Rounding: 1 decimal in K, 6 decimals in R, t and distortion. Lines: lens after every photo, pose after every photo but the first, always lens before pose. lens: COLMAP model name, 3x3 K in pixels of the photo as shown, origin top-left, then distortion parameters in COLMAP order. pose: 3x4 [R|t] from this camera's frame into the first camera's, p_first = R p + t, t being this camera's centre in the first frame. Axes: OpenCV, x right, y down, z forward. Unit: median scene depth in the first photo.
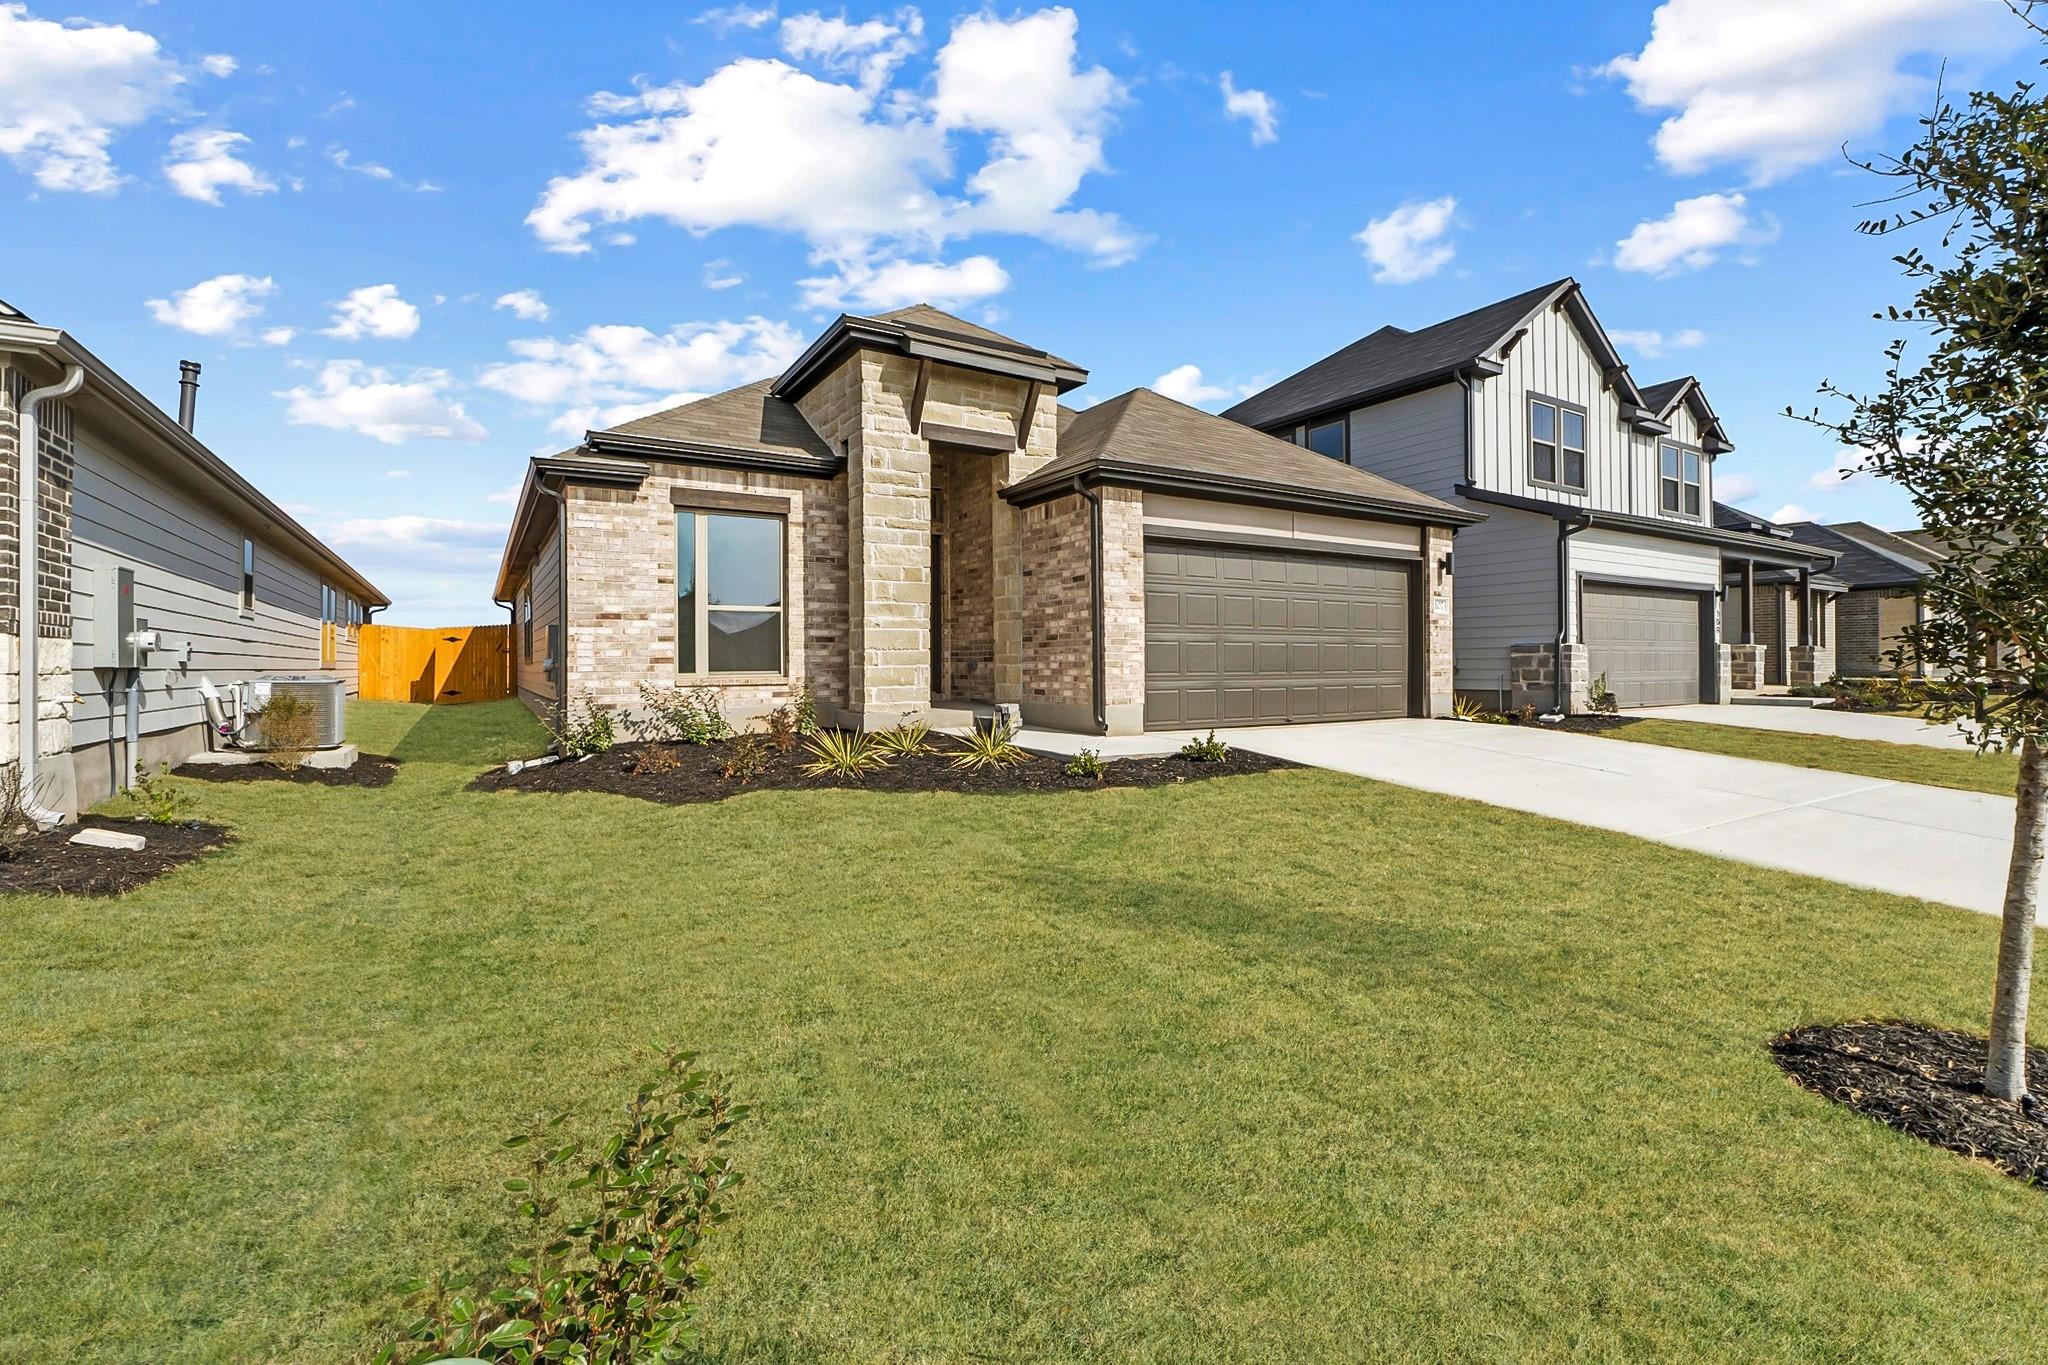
lens RADIAL K [[899.1, 0, 1024.0], [0, 899.1, 682.5], [0, 0, 1]] dist [-0.001057, 0.000262]
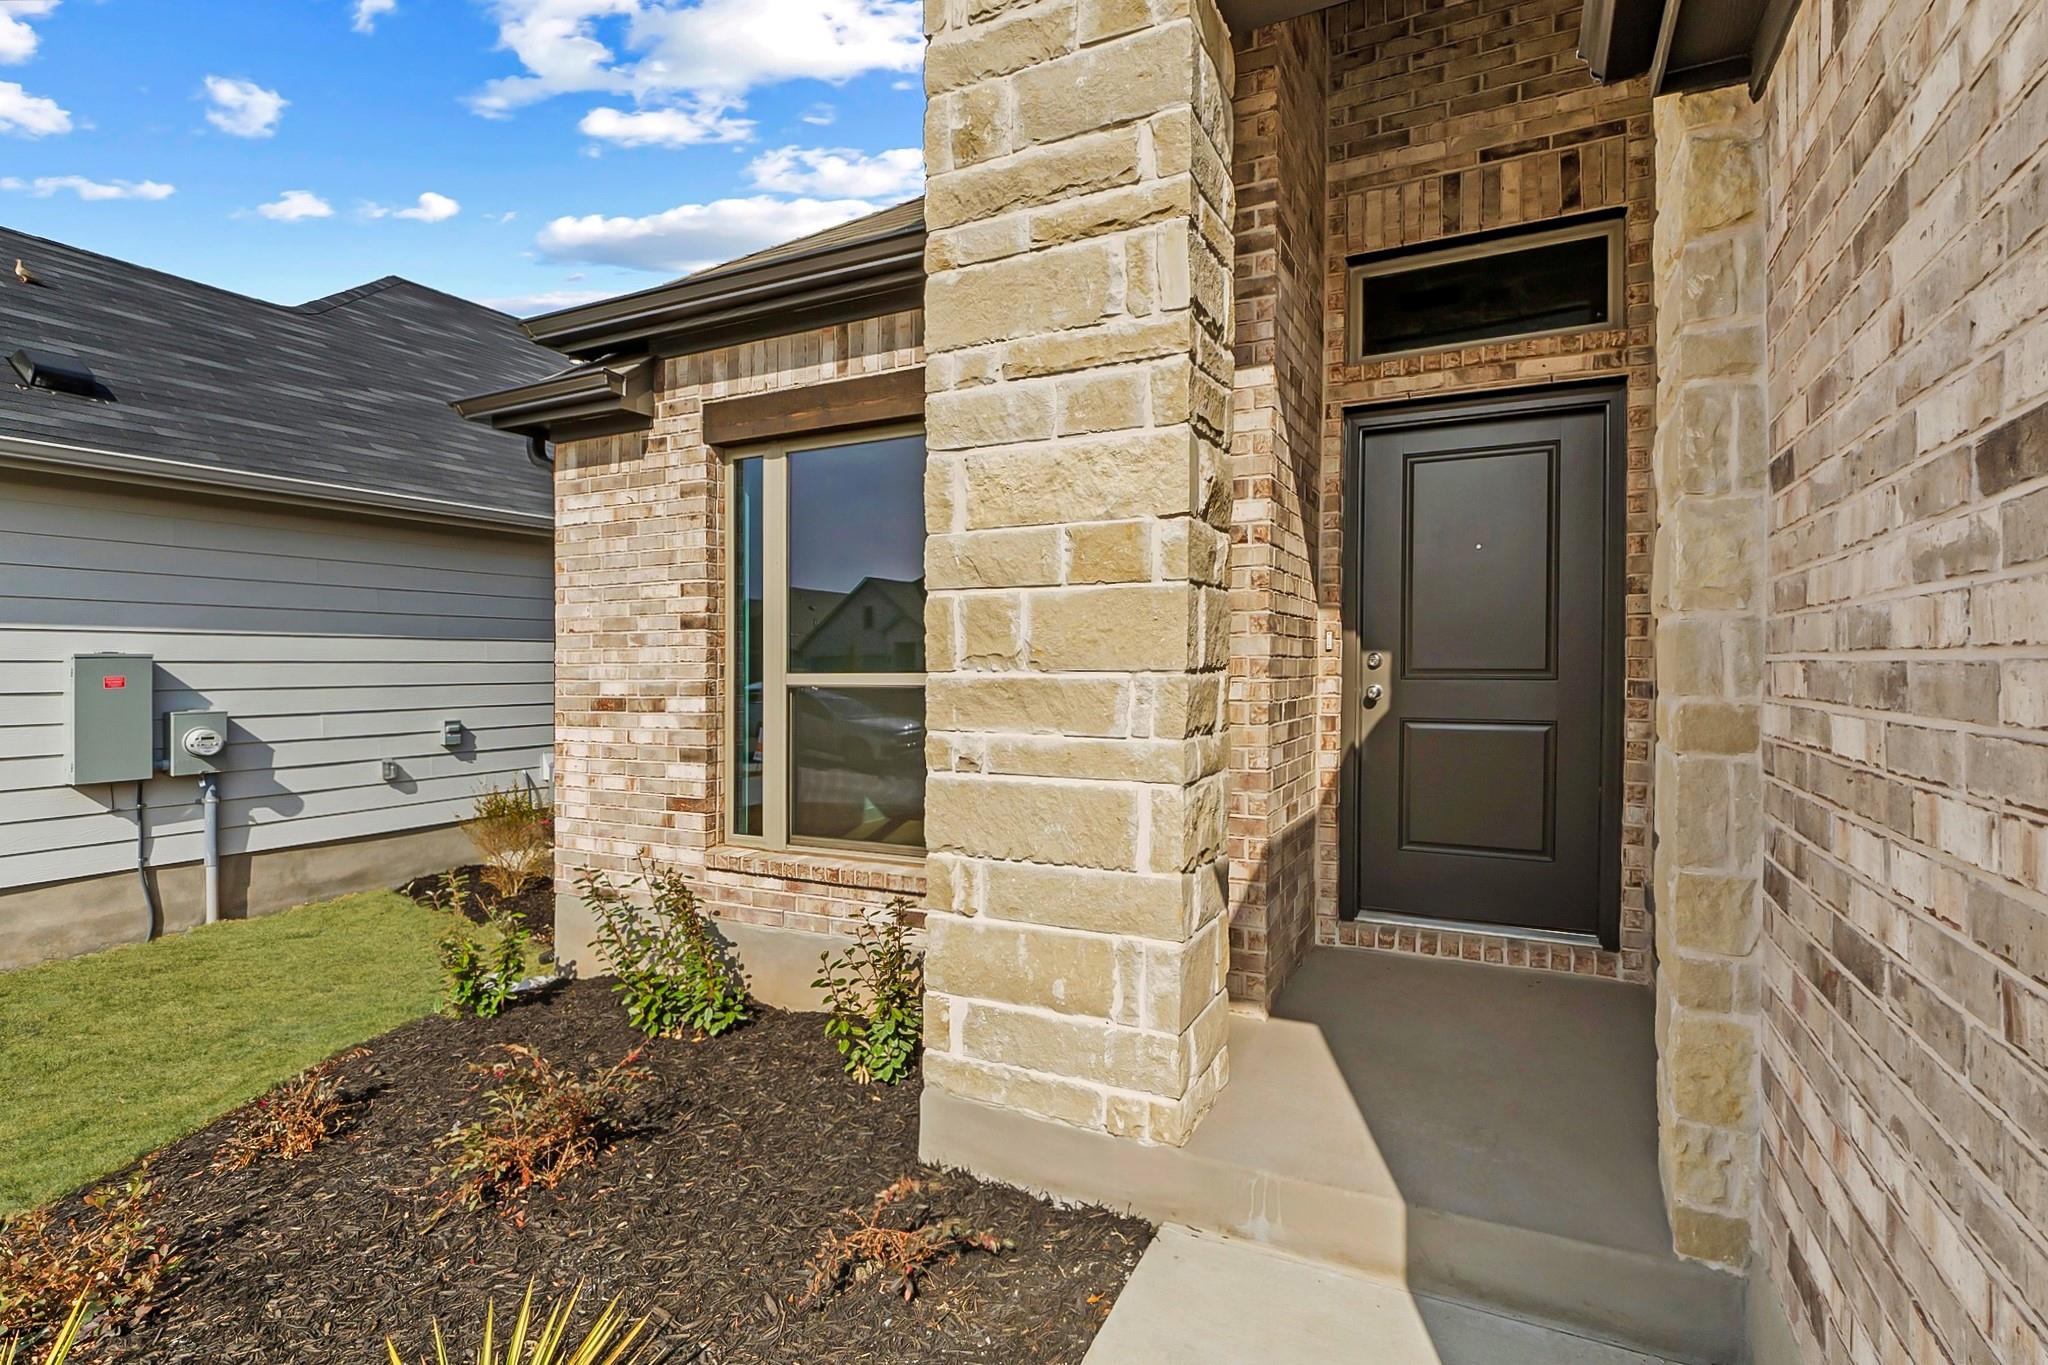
lens RADIAL K [[990.5, 0, 1025.5], [0, 990.5, 655.0], [0, 0, 1]] dist [0.002243, 0.001071]
pose [[0.503041, 0.001538, -0.864261, 0.098314], [-0.015853, 0.999847, -0.007448, -0.096930], [0.864117, 0.017448, 0.502988, 0.903510]]
